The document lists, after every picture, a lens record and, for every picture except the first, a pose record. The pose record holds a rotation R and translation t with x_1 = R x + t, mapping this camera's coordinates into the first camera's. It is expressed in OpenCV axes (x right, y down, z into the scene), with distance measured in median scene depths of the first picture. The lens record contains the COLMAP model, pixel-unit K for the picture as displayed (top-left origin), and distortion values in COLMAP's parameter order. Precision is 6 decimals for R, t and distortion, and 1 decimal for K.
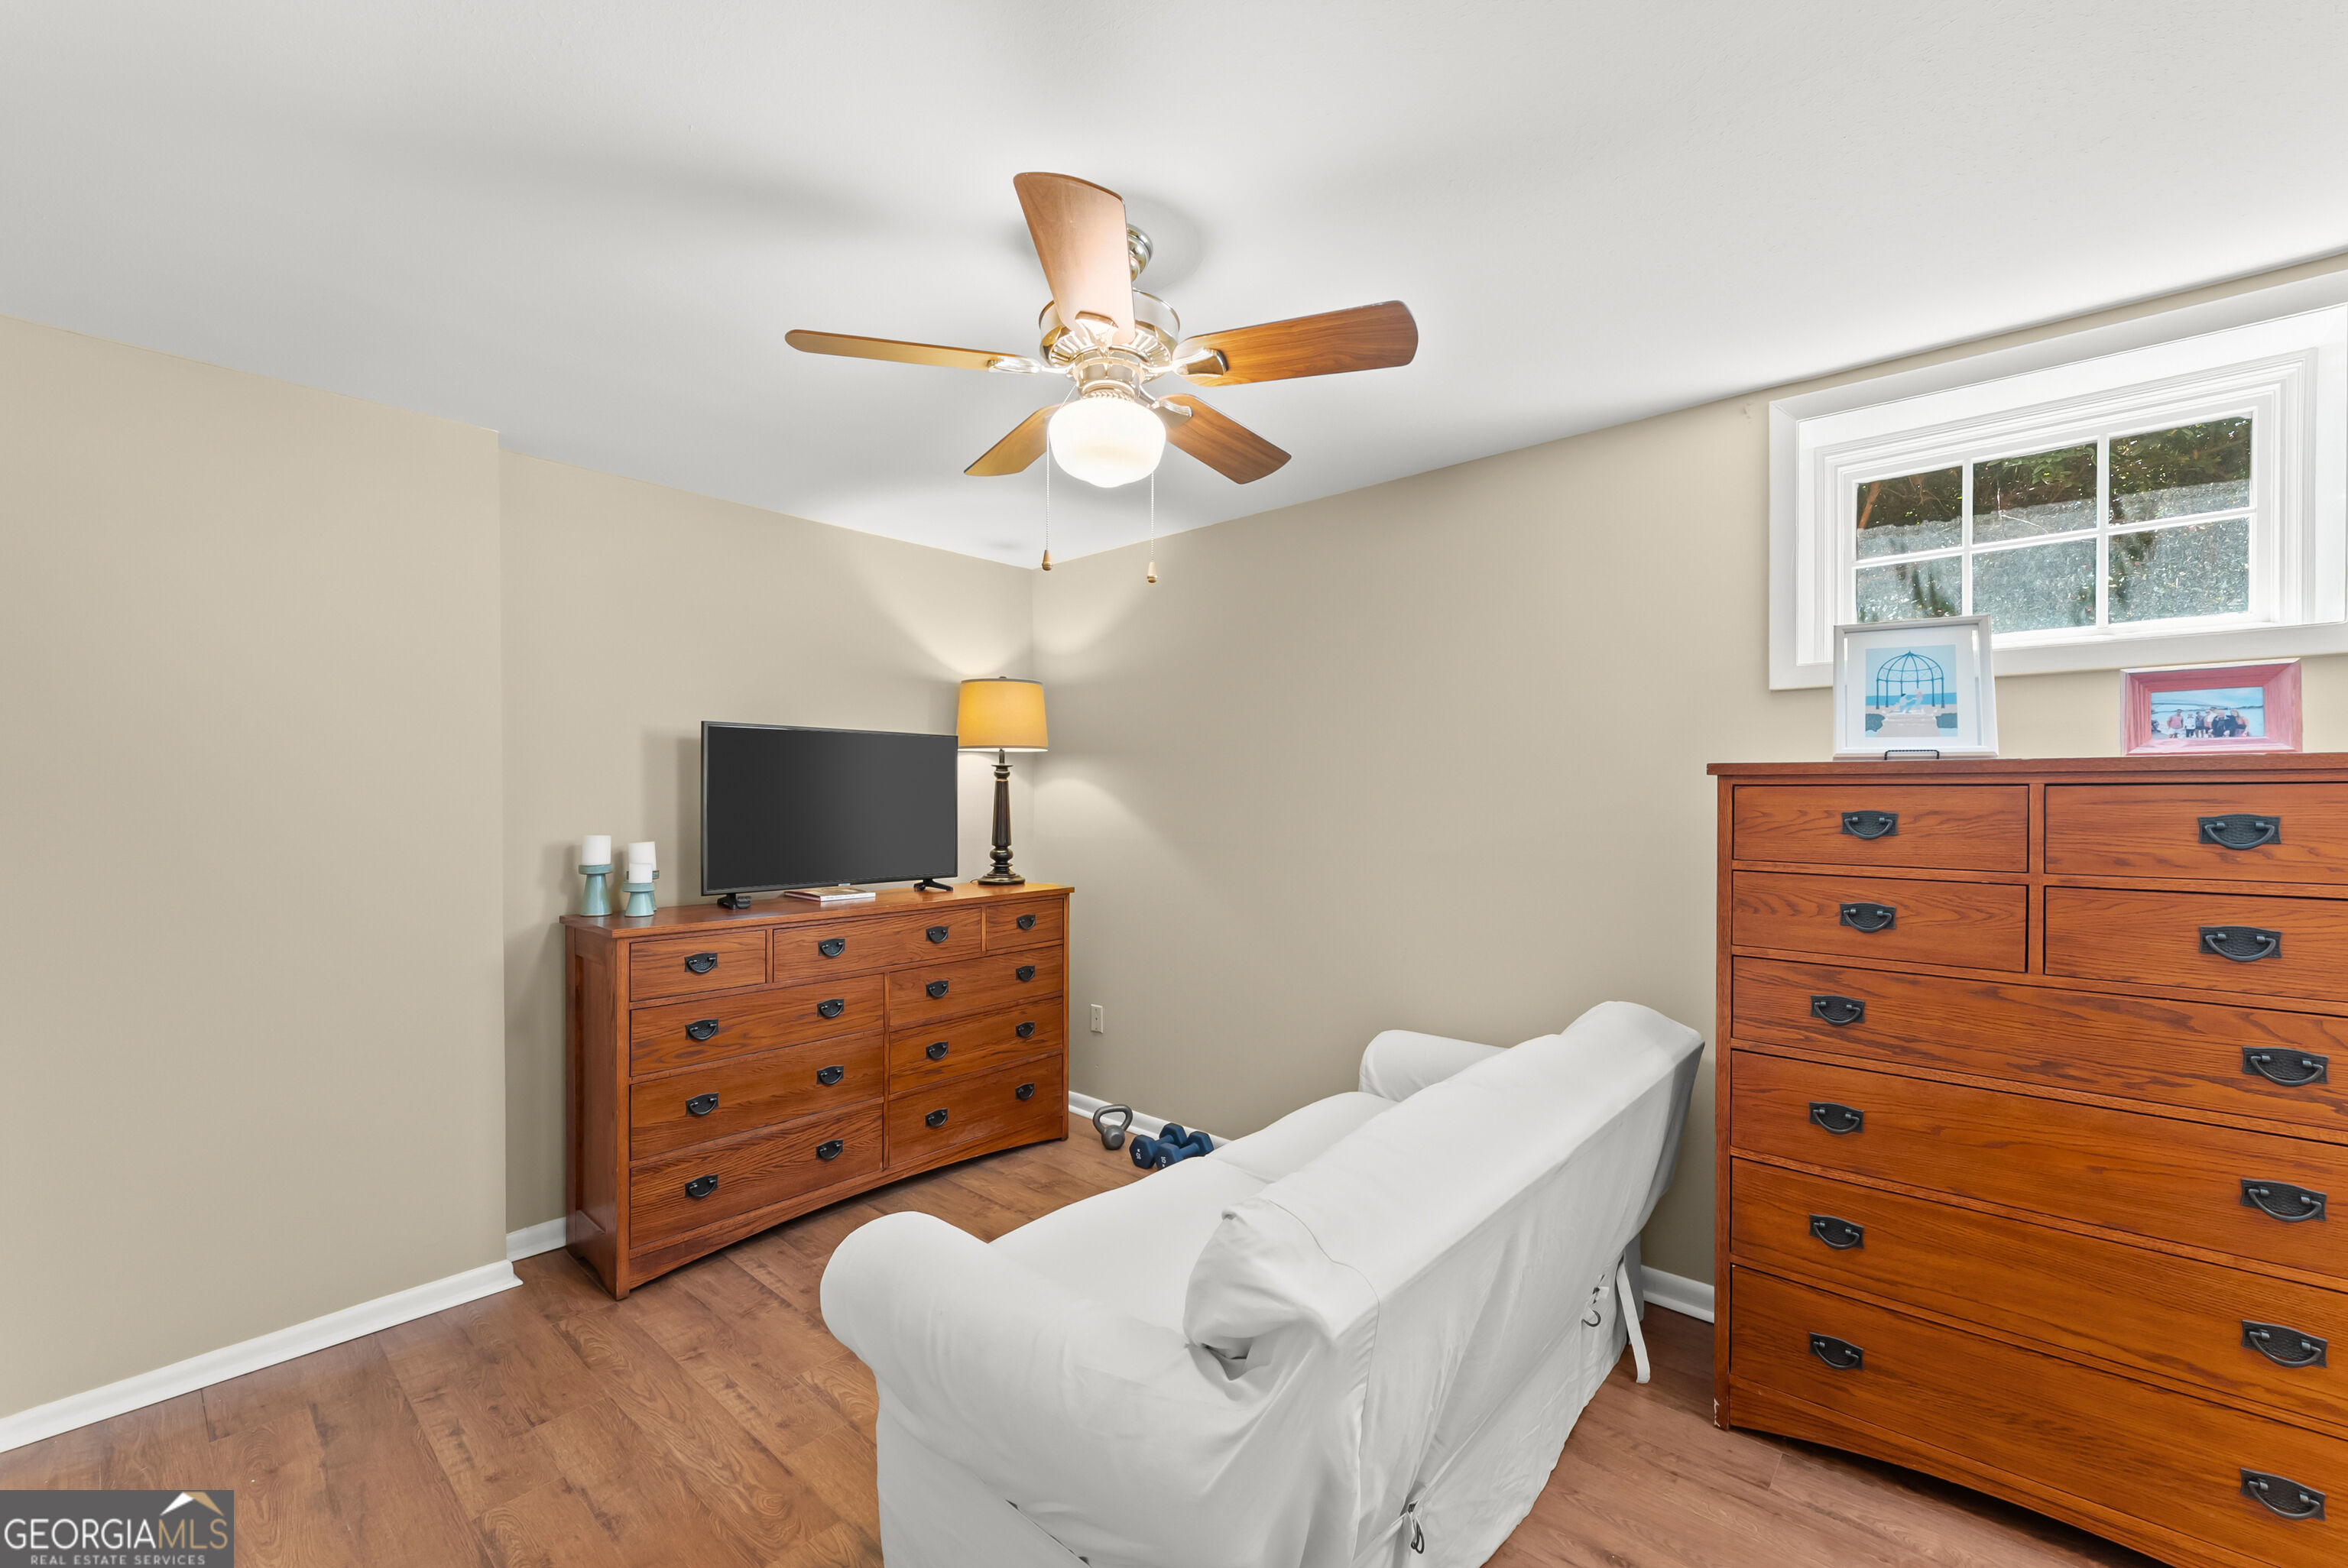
lens RADIAL K [[947.4, 0, 1171.0], [0, 947.4, 800.7], [0, 0, 1]] dist [-0.002067, -0.000474]
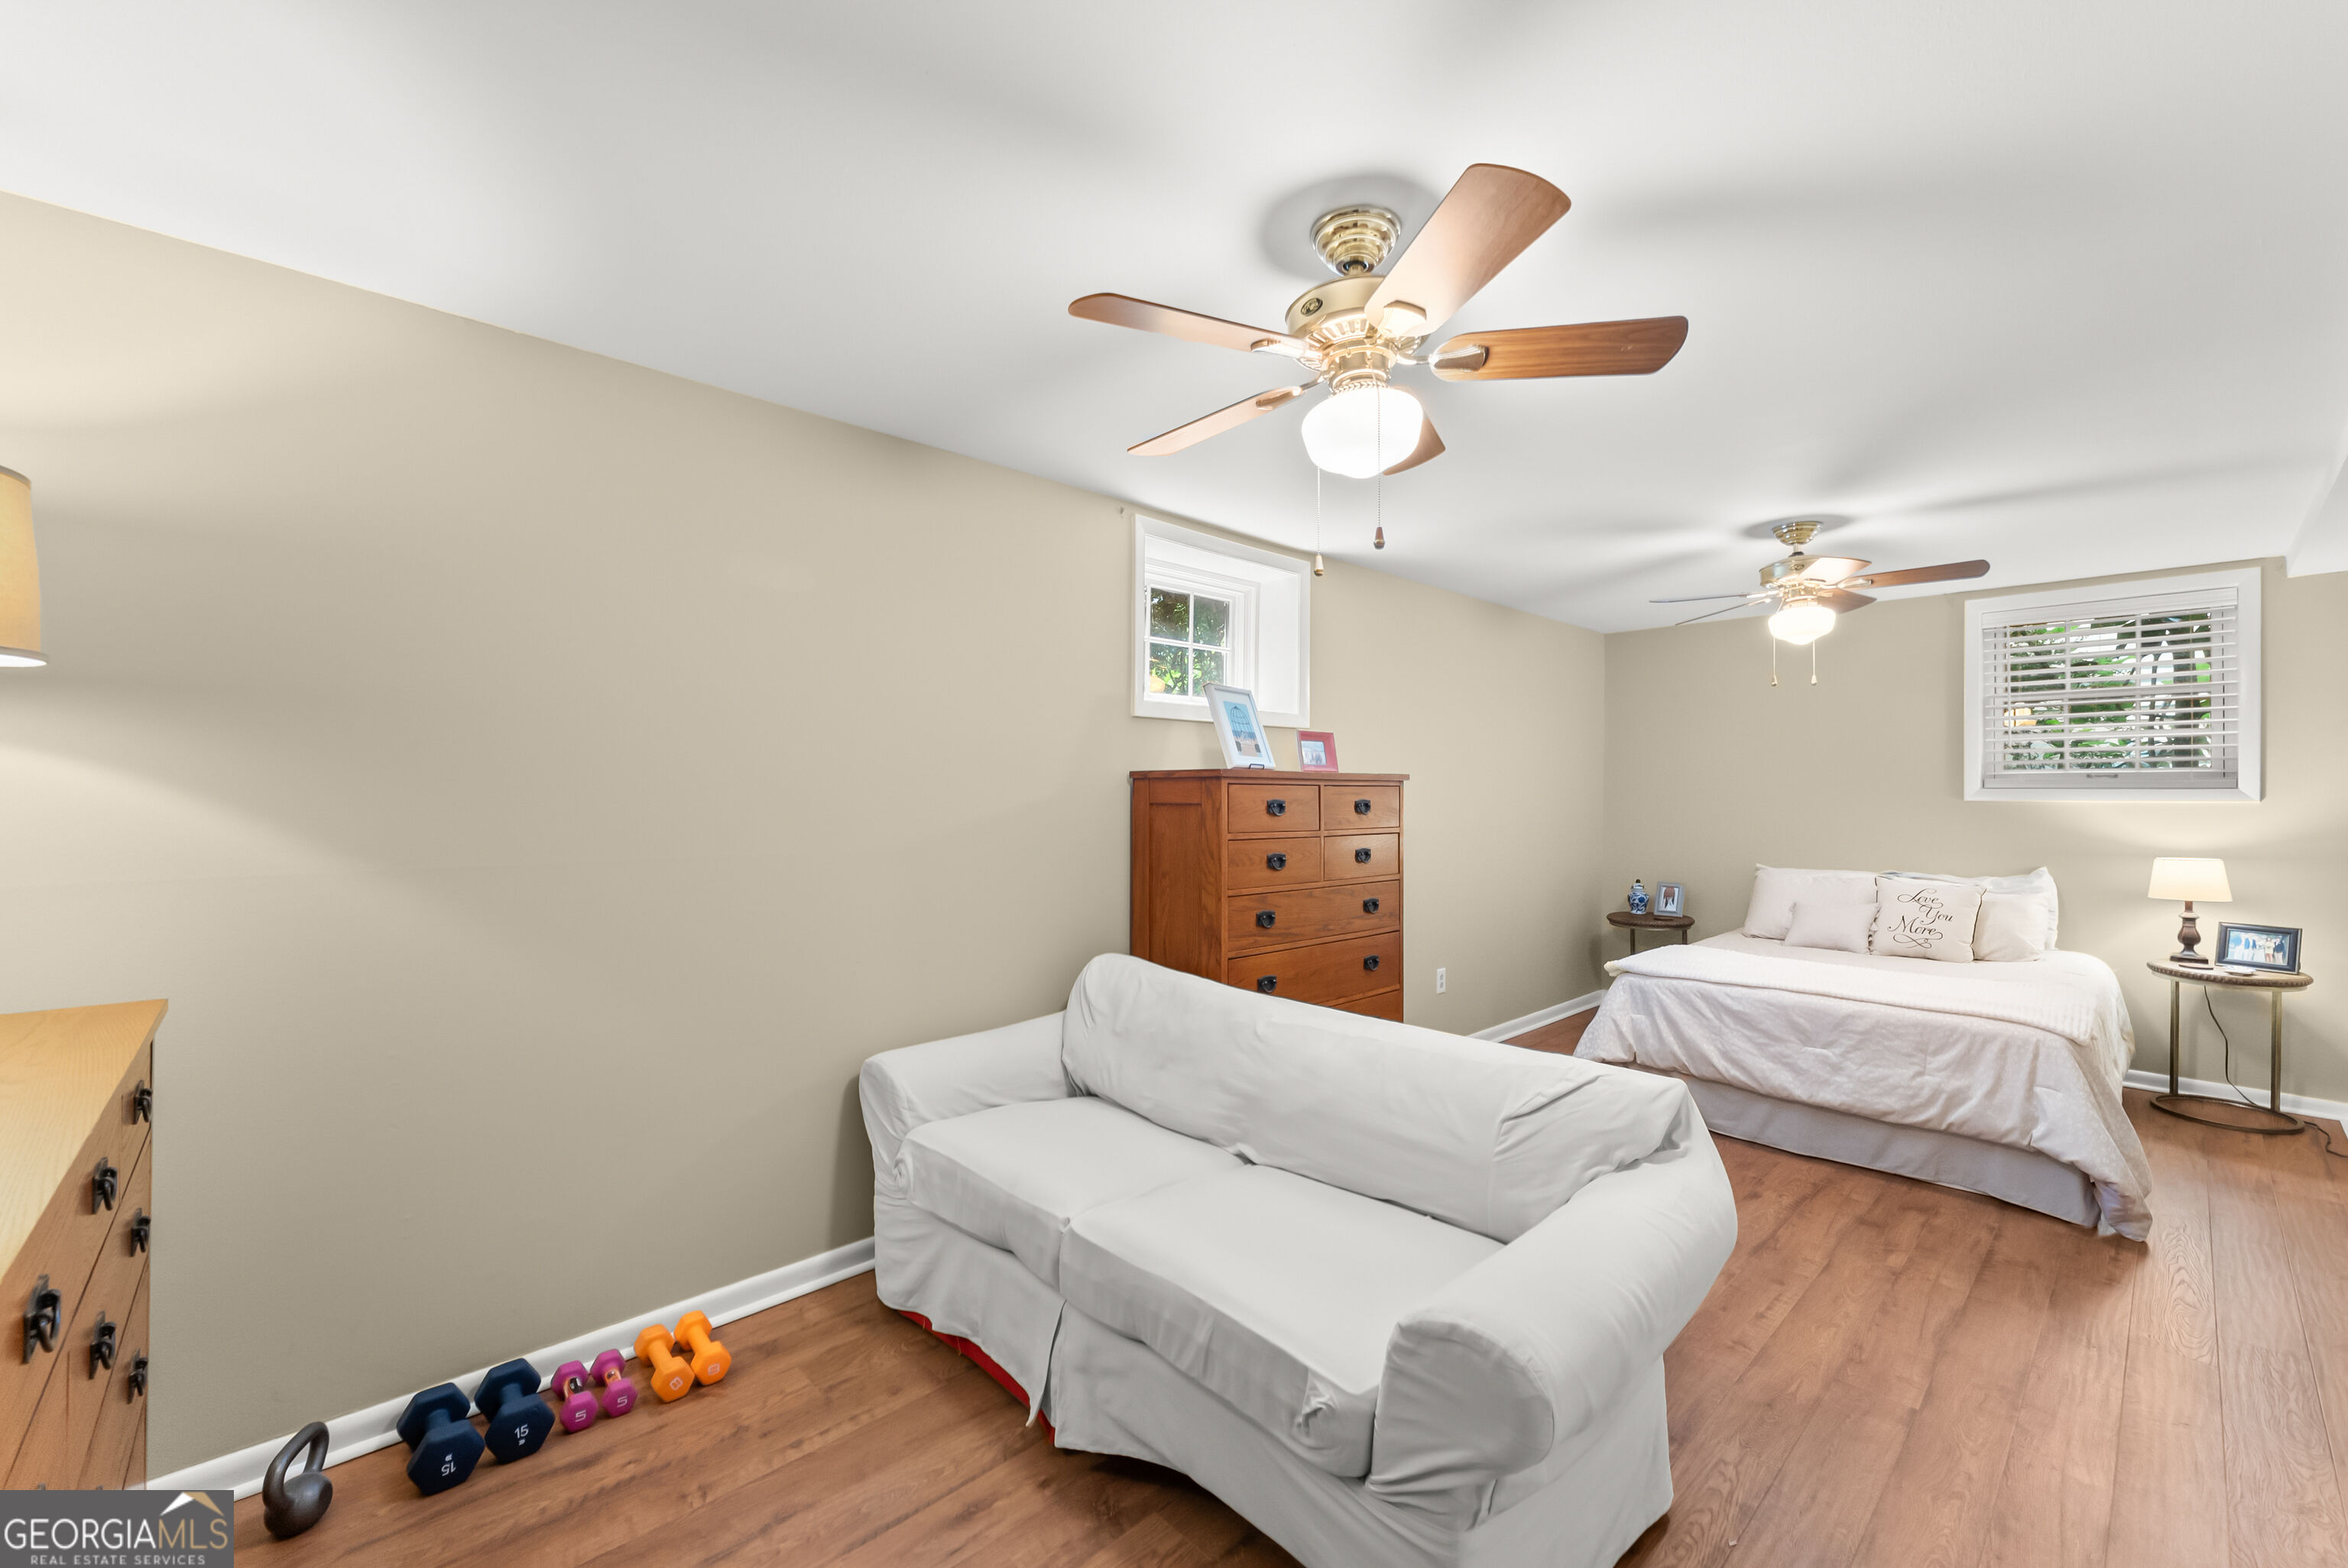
lens RADIAL K [[947.4, 0, 1174.3], [0, 947.4, 785.1], [0, 0, 1]] dist [-0.002067, -0.000474]
pose [[0.088890, 0.007258, 0.996015, -0.959434], [0.000639, 0.999973, -0.007344, -0.002752], [-0.996041, 0.001290, 0.088883, 1.000189]]
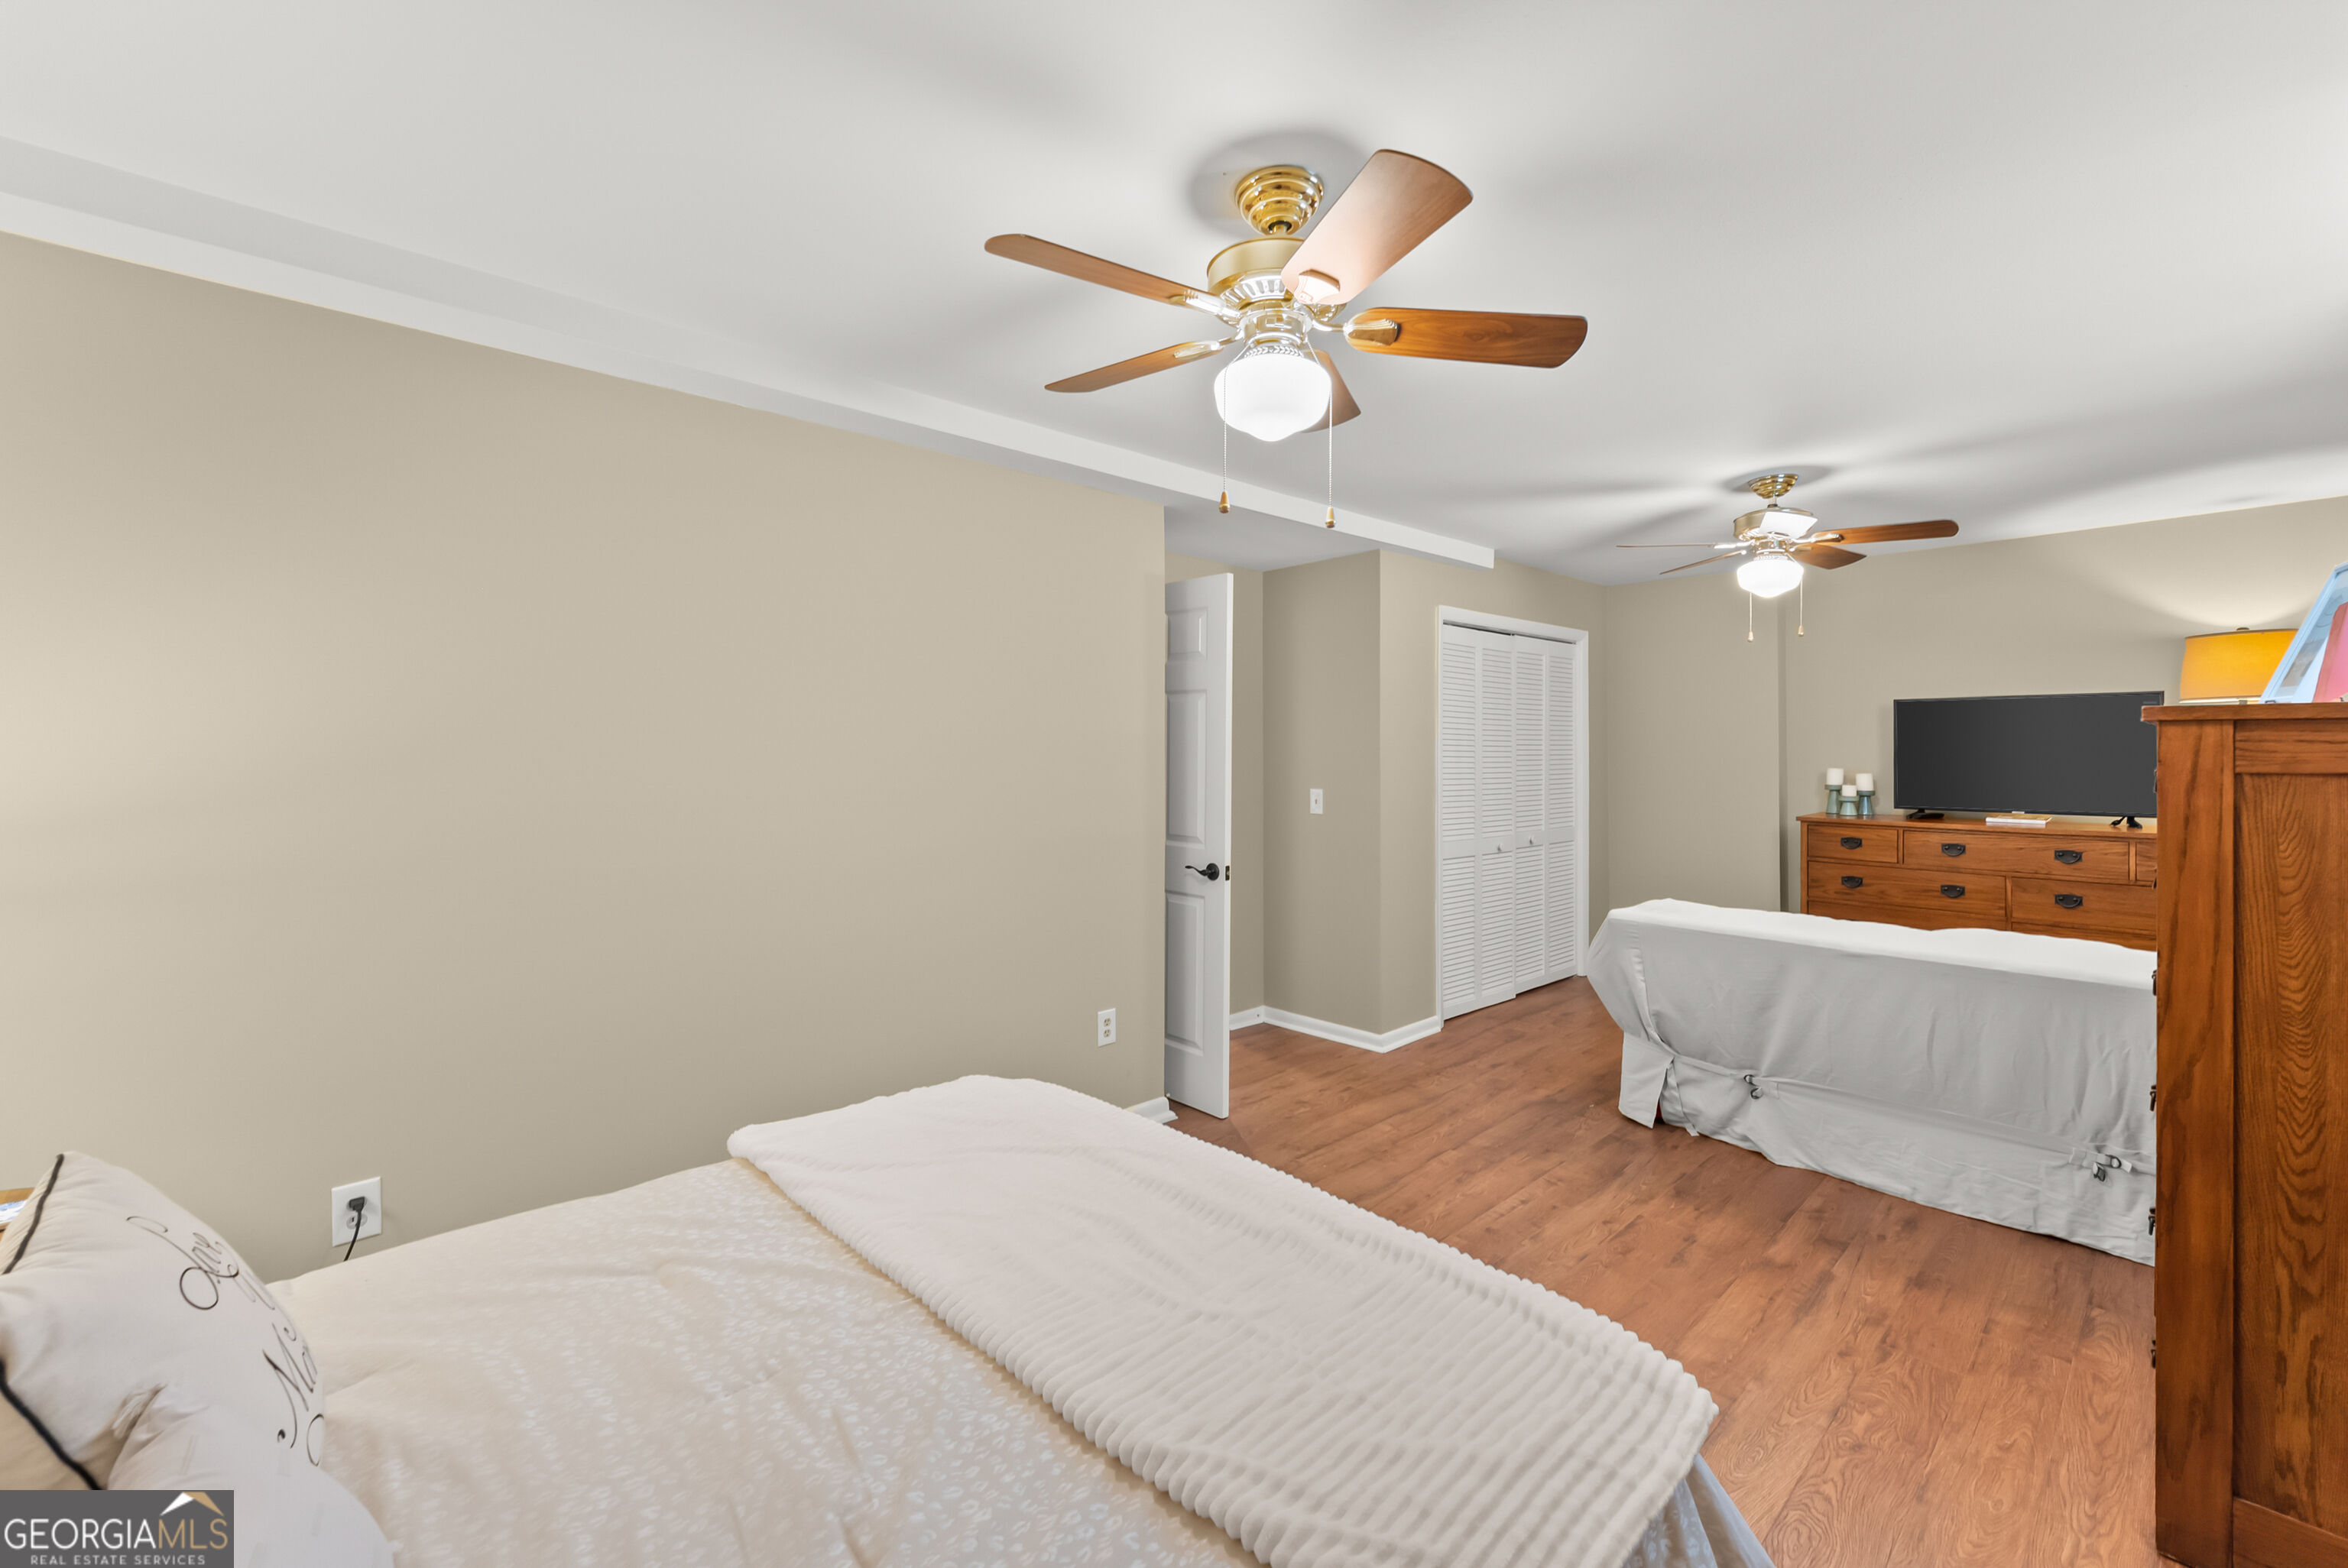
lens RADIAL K [[947.4, 0, 1175.6], [0, 947.4, 765.1], [0, 0, 1]] dist [-0.002067, -0.000474]
pose [[-0.114562, 0.016763, -0.993275, 1.899968], [-0.002885, 0.999848, 0.017206, 0.004939], [0.993412, 0.004837, -0.114496, -0.045886]]
